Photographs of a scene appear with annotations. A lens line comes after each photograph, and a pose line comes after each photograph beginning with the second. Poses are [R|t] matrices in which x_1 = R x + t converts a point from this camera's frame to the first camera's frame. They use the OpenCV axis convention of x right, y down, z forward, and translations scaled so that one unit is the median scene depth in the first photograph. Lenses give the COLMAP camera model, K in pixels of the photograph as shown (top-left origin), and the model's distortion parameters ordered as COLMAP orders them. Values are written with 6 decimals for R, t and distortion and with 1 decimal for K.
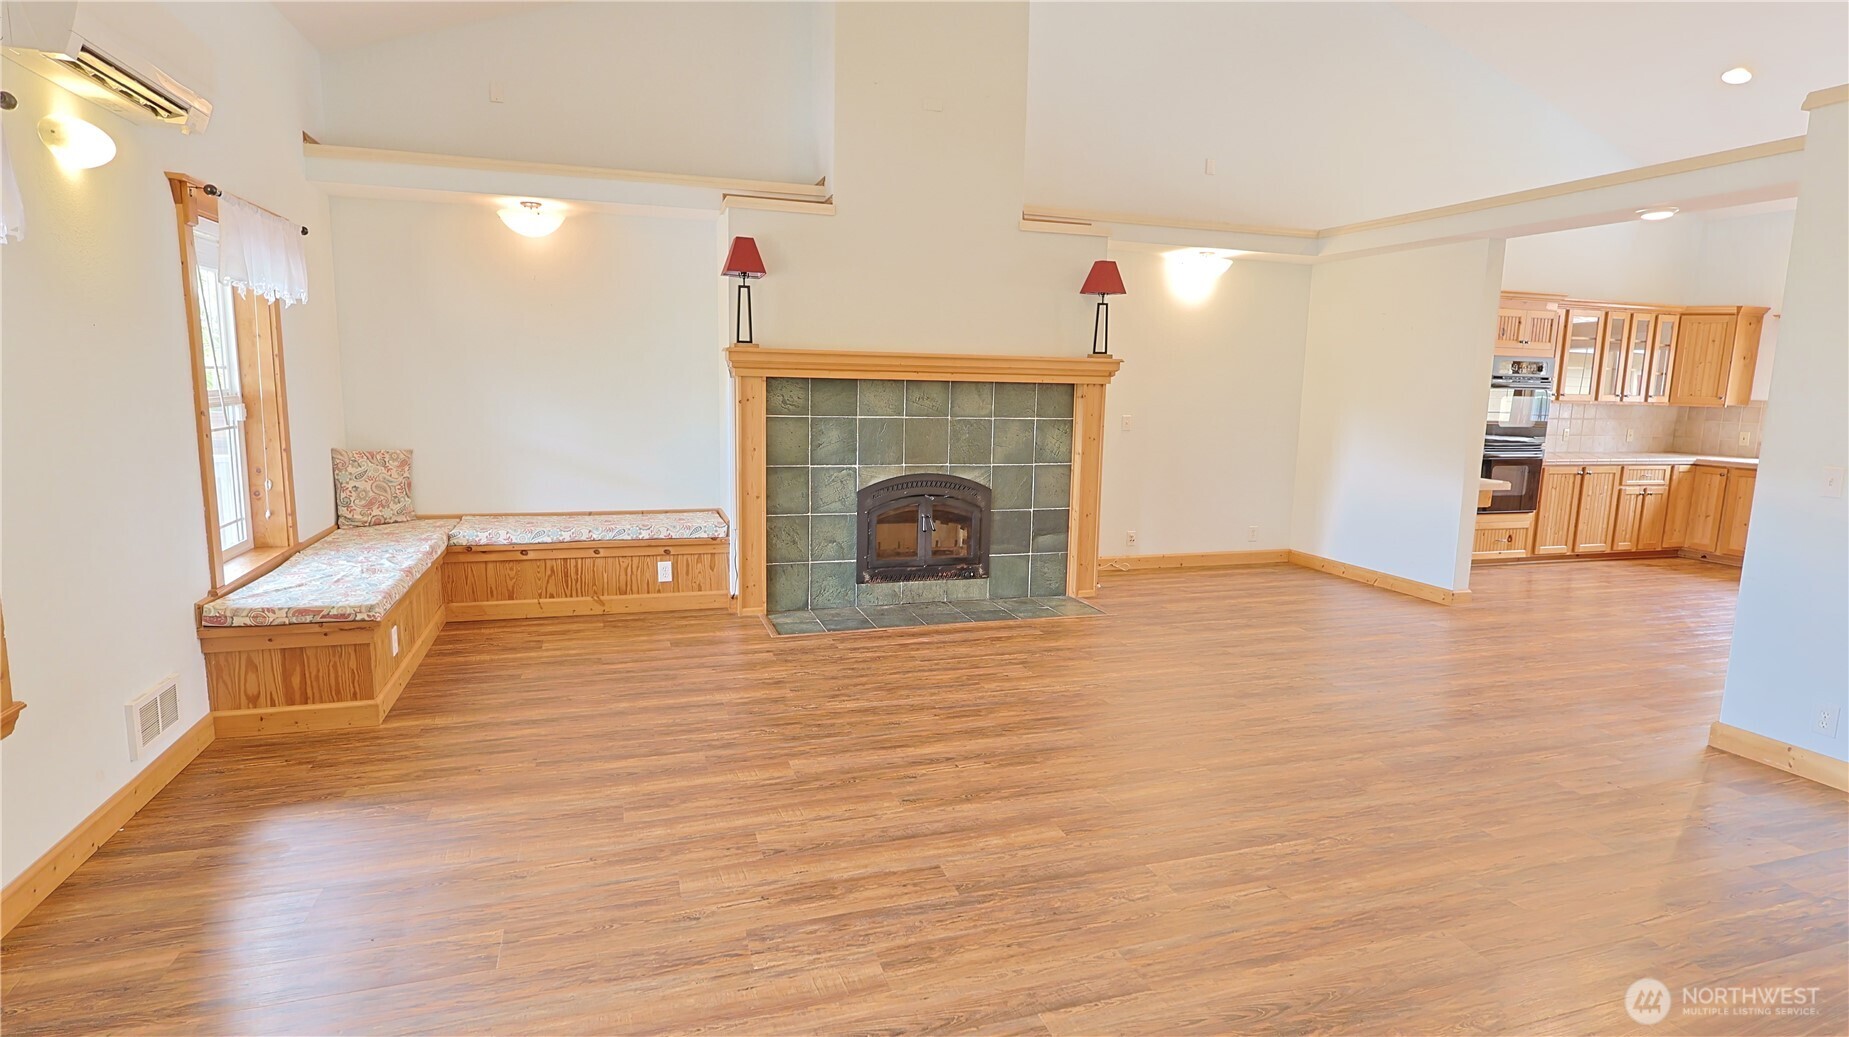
lens RADIAL K [[951.5, 0, 930.3], [0, 951.5, 522.8], [0, 0, 1]] dist [-0.002172, 0.000017]
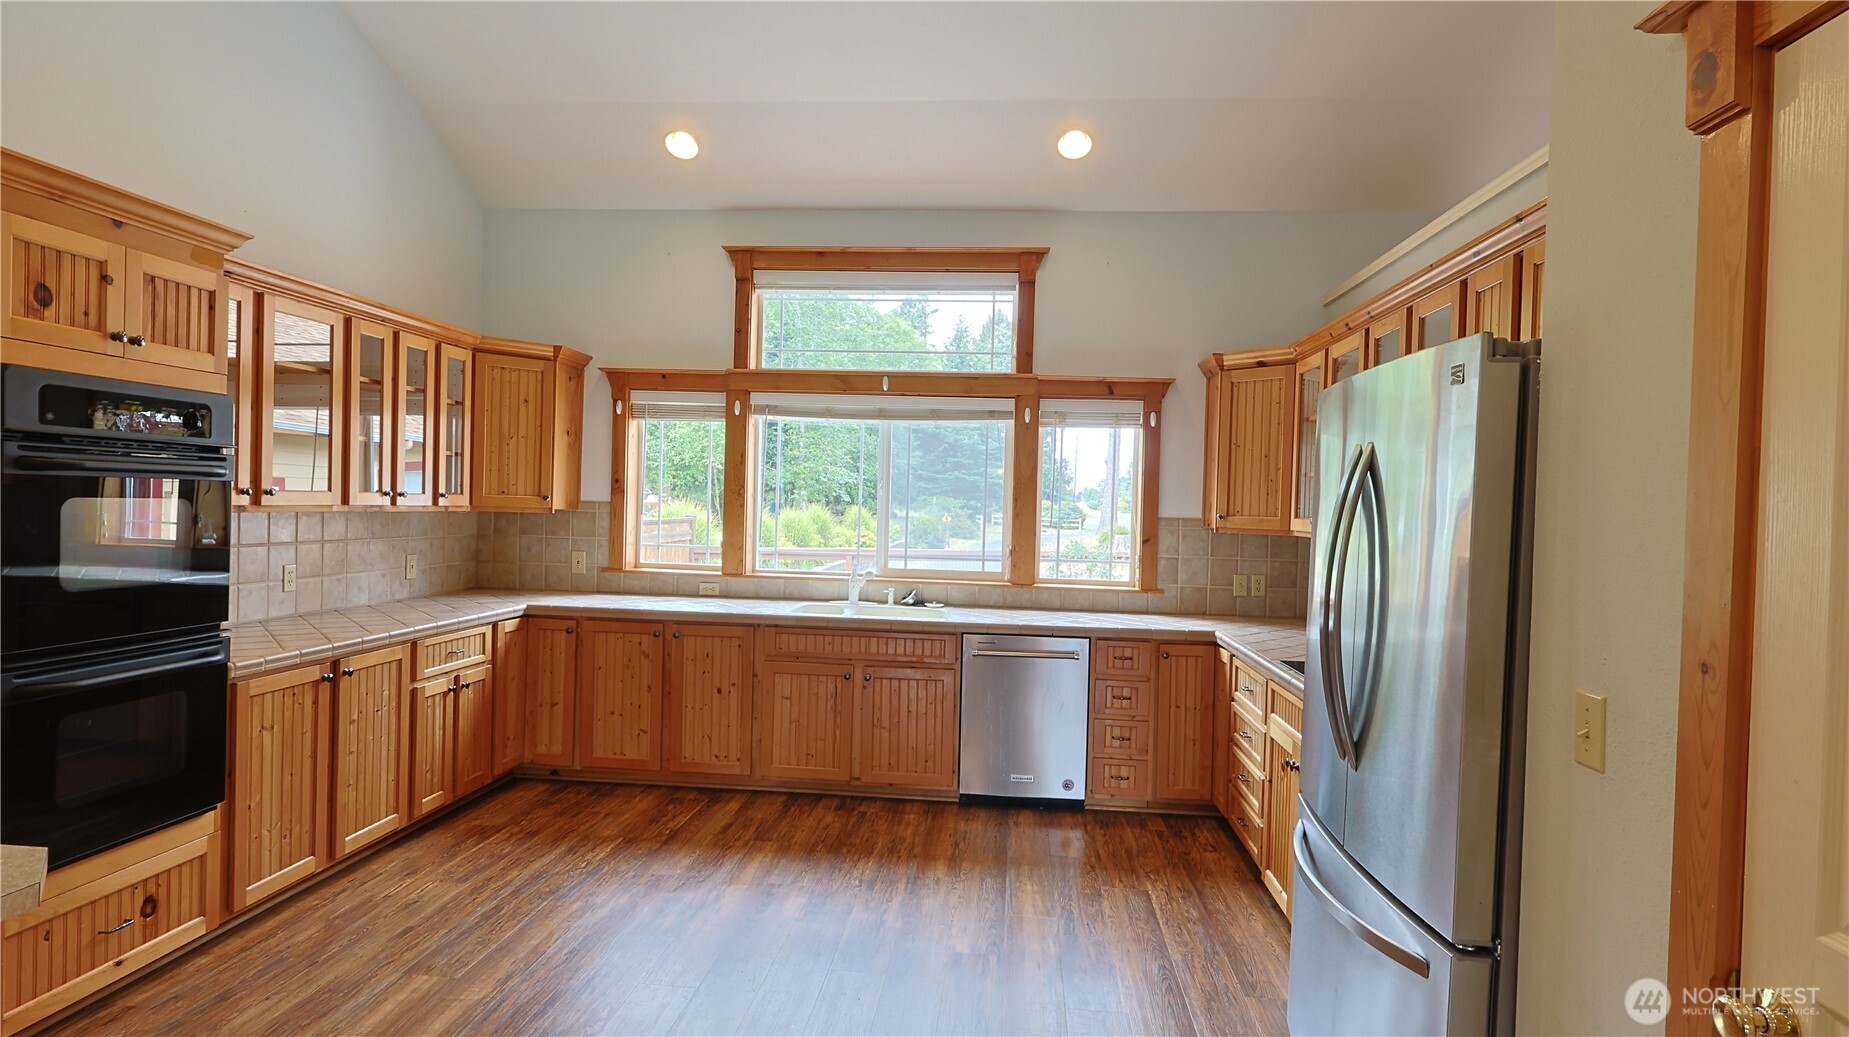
lens RADIAL K [[954.9, 0, 924.1], [0, 954.9, 522.4], [0, 0, 1]] dist [-0.003665, 0.000446]
pose [[0.400544, -0.027996, 0.915850, 0.393158], [0.117291, 0.992877, -0.020946, -0.078246], [-0.908740, 0.115810, 0.400974, 0.566095]]
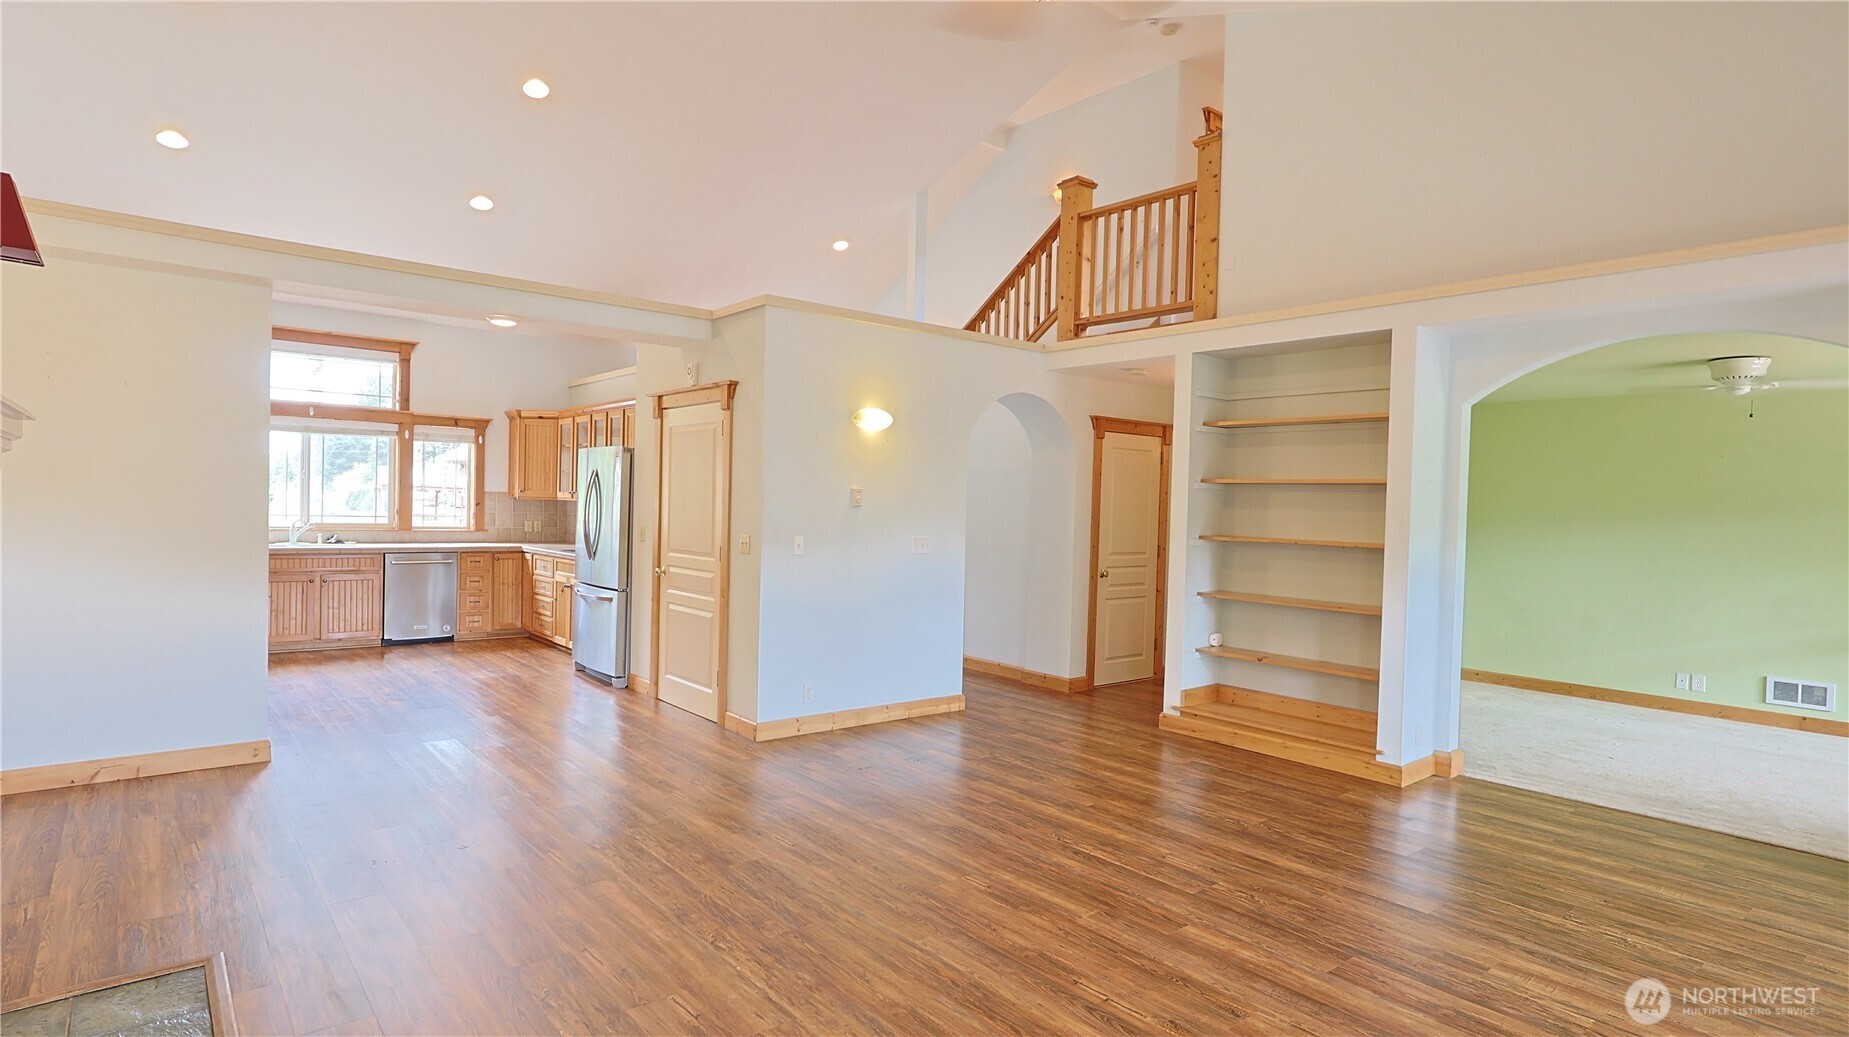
lens RADIAL K [[951.5, 0, 930.3], [0, 951.5, 522.8], [0, 0, 1]] dist [-0.002172, 0.000017]
pose [[-0.368662, -0.047467, 0.928351, -0.265074], [0.104686, 0.990222, 0.092203, -0.089020], [-0.923650, 0.131178, -0.360088, 0.595772]]
